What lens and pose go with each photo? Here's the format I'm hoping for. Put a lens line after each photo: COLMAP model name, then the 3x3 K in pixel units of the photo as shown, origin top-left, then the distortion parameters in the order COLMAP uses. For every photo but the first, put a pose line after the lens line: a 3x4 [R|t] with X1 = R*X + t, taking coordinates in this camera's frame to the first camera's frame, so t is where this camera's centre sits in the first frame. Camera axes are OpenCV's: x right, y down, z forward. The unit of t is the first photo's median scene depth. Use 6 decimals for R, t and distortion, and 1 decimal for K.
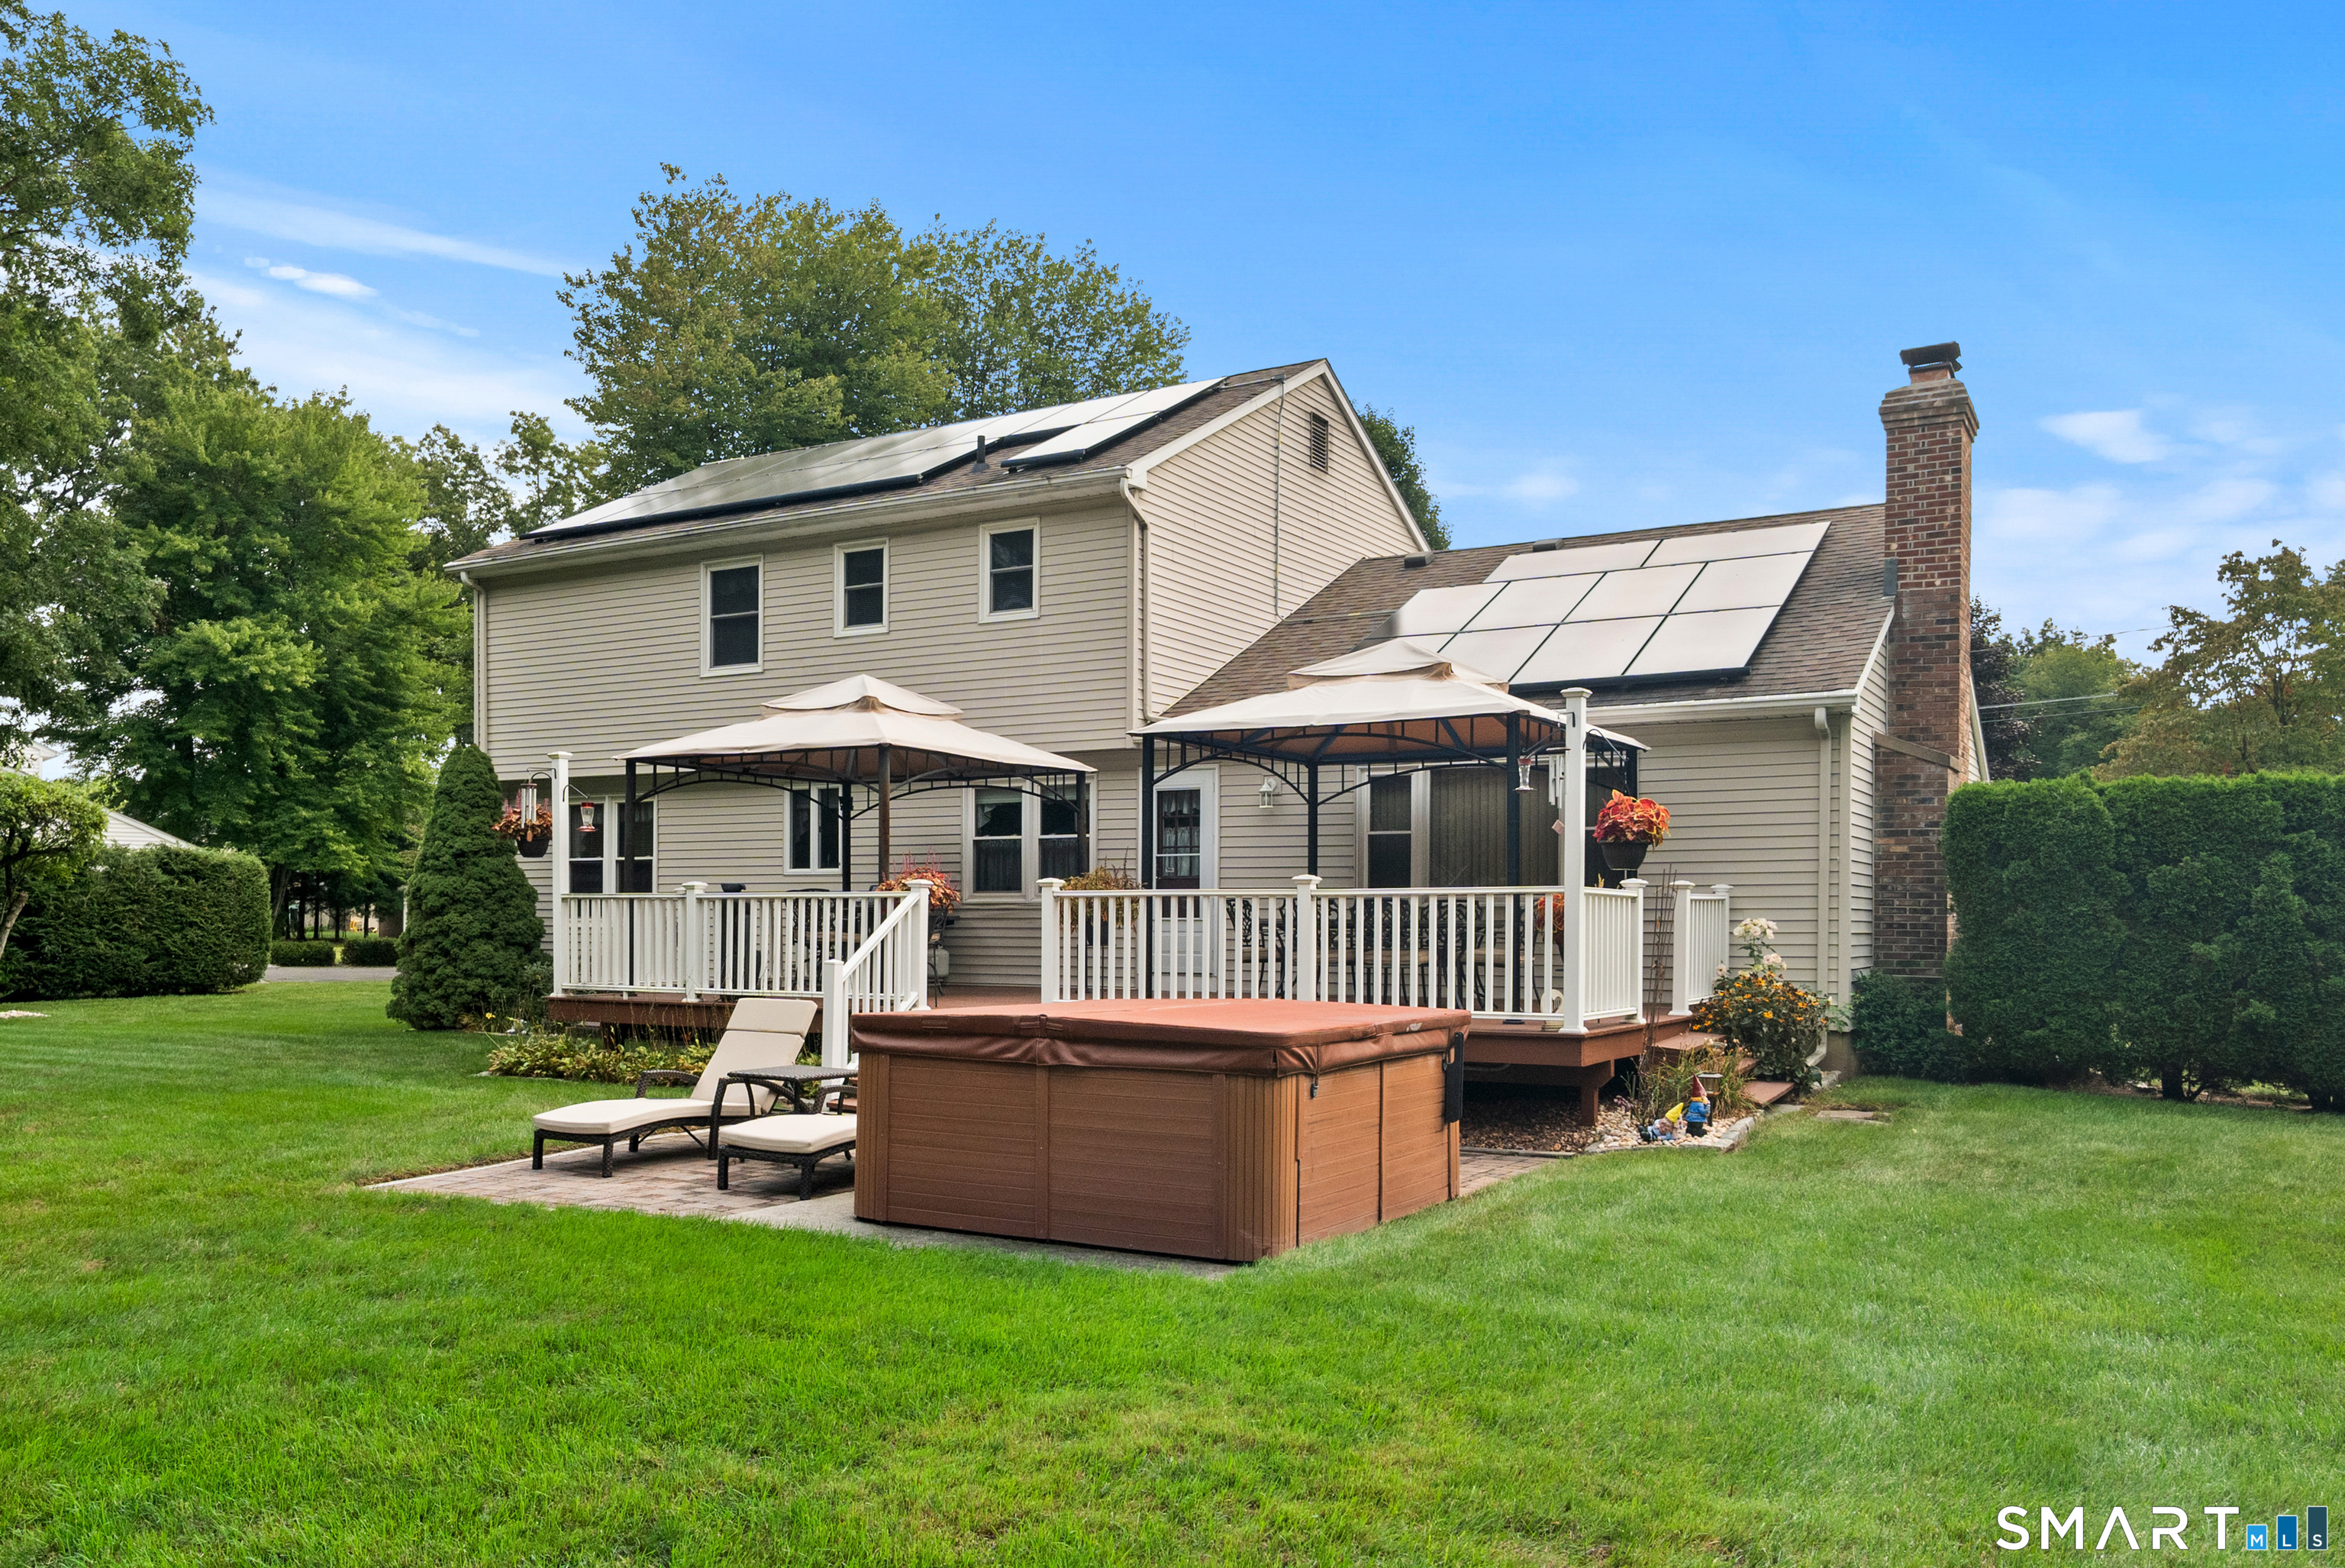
lens RADIAL K [[1753.1, 0, 1166.2], [0, 1753.1, 792.4], [0, 0, 1]] dist [-0.000835, 0.002327]
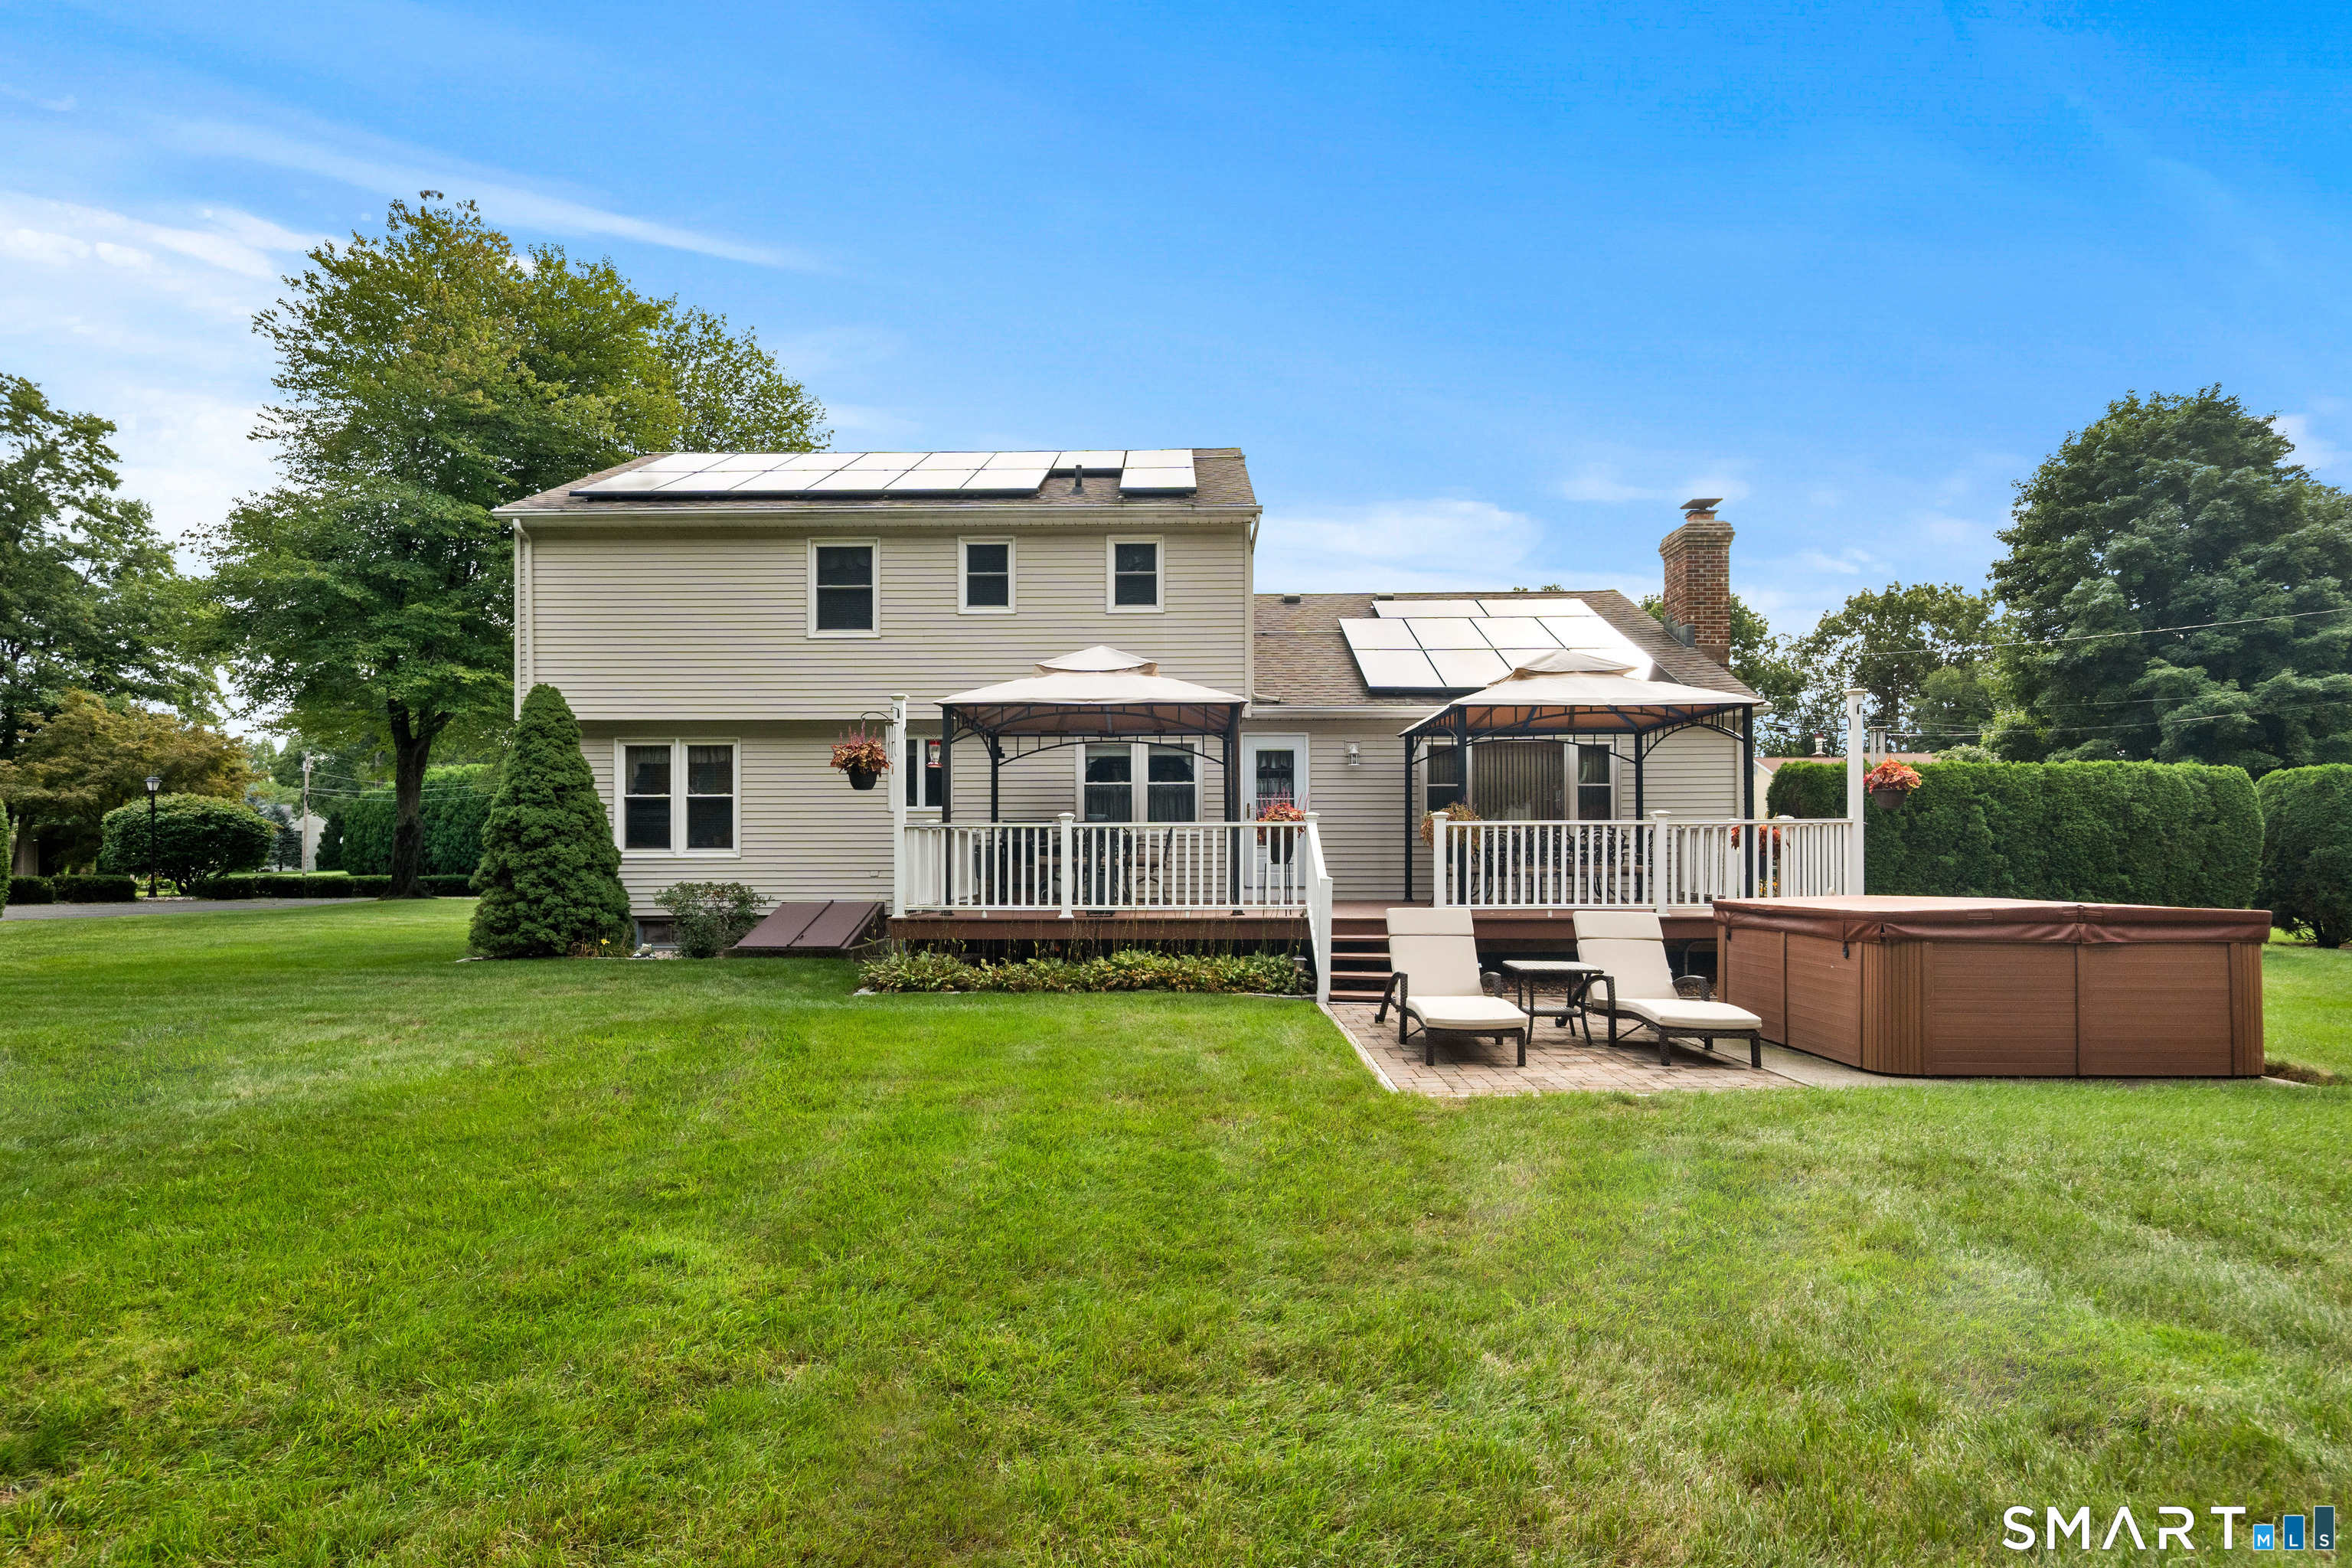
lens RADIAL K [[1173.9, 0, 1169.2], [0, 1173.9, 771.7], [0, 0, 1]] dist [0.001823, -0.002894]
pose [[0.874082, 0.027738, 0.484987, -0.440742], [-0.028566, 0.999576, -0.005685, 0.019702], [-0.484939, -0.008885, 0.874503, 0.220315]]
